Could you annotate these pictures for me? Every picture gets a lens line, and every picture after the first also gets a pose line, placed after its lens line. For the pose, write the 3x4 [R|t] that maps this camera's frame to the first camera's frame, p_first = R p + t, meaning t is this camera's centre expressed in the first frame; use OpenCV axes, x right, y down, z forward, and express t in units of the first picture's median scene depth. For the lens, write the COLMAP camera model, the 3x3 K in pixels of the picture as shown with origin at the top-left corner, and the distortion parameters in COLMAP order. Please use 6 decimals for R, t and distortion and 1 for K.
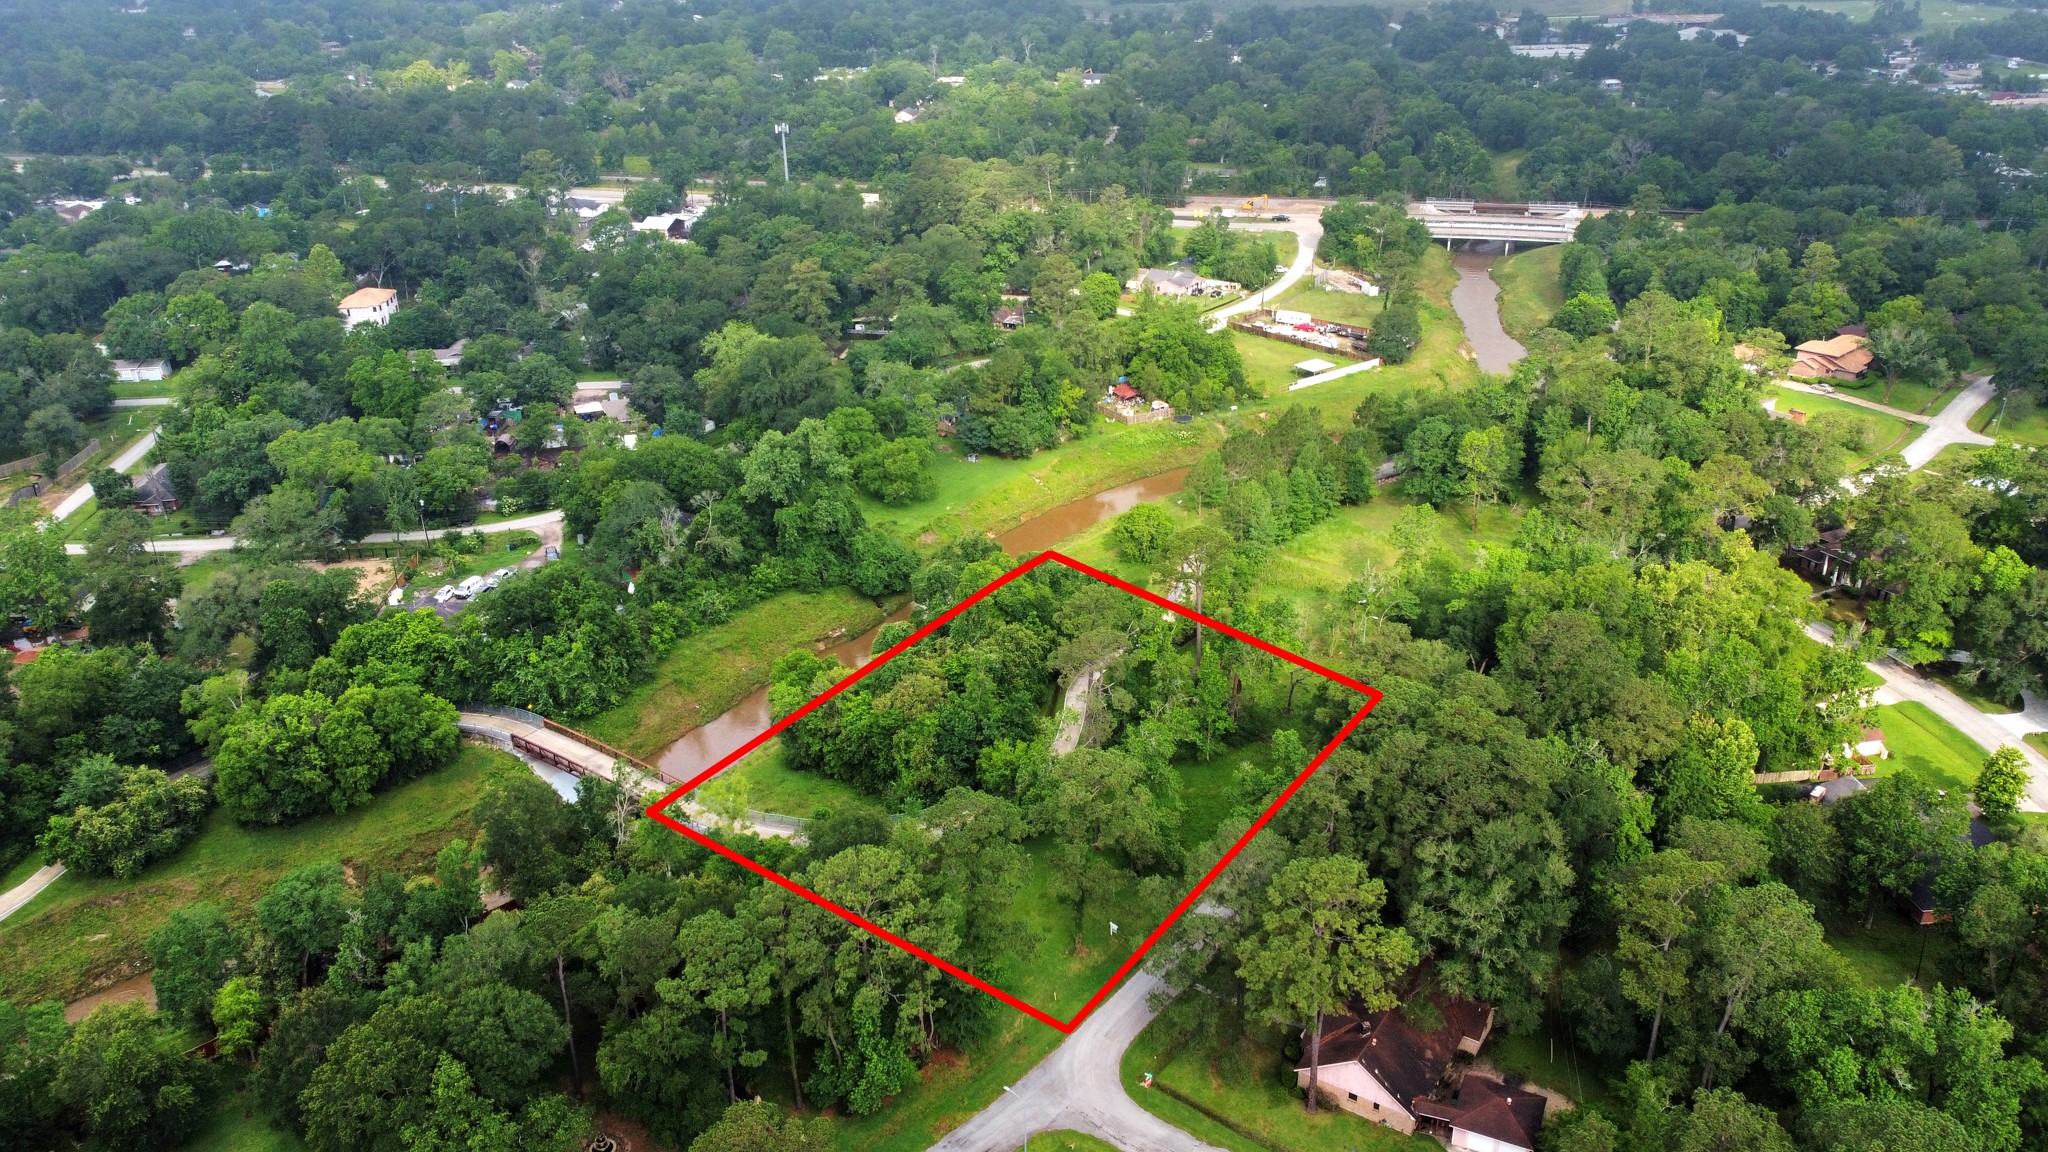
lens RADIAL K [[1548.8, 0, 1031.1], [0, 1548.8, 584.7], [0, 0, 1]] dist [0.015535, -0.021855]
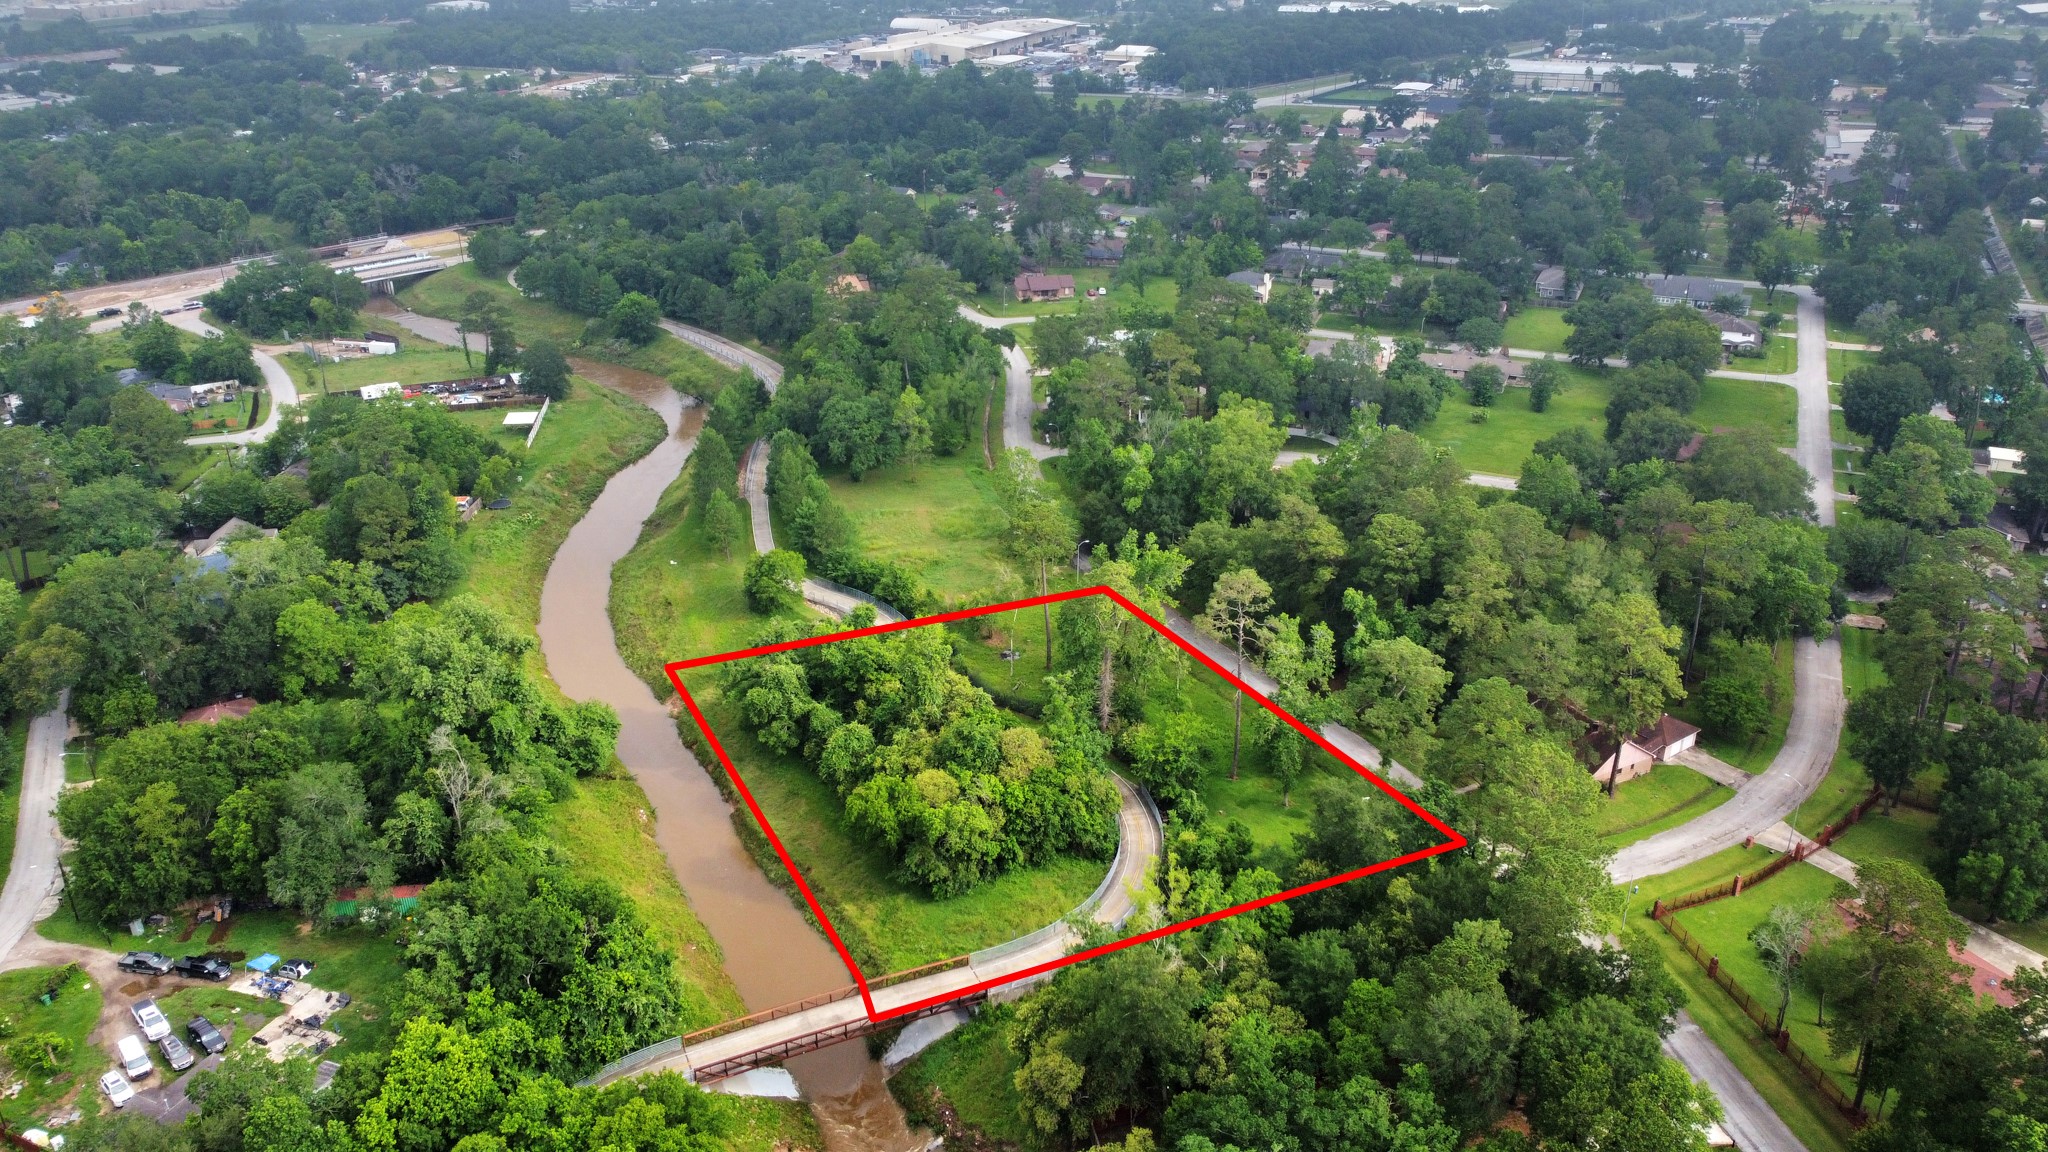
lens RADIAL K [[1548.8, 0, 1039.0], [0, 1548.8, 579.2], [0, 0, 1]] dist [0.015535, -0.021855]
pose [[0.478966, -0.352965, 0.803746, -0.748518], [0.369040, 0.911724, 0.180466, -0.179550], [-0.796493, 0.210177, 0.566944, 0.418879]]
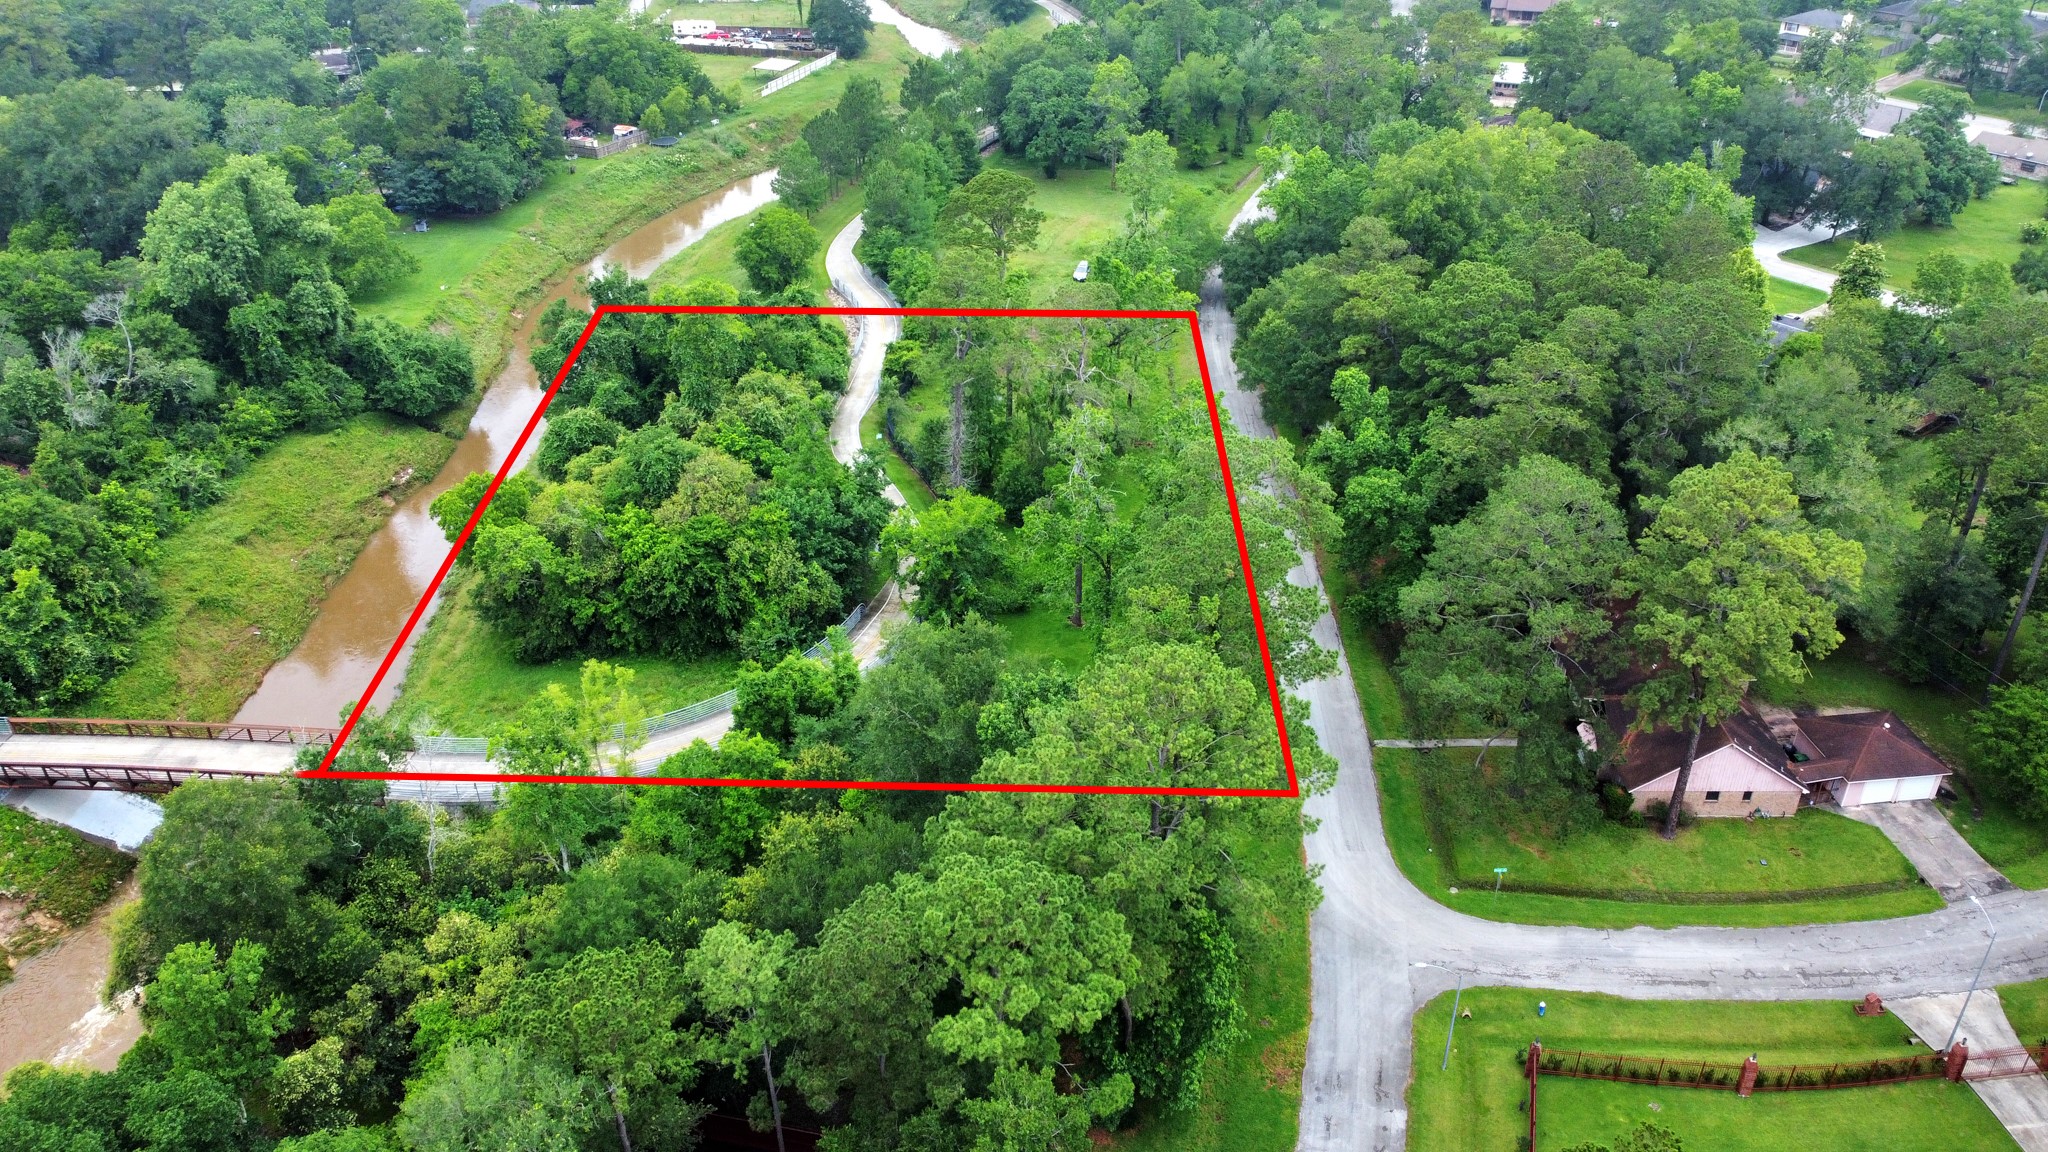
lens RADIAL K [[1548.8, 0, 1029.9], [0, 1548.8, 584.2], [0, 0, 1]] dist [0.015535, -0.021855]
pose [[0.844527, -0.271166, 0.461783, -0.255060], [0.223161, 0.962084, 0.156826, 0.036832], [-0.486799, -0.029391, 0.873019, 0.370497]]
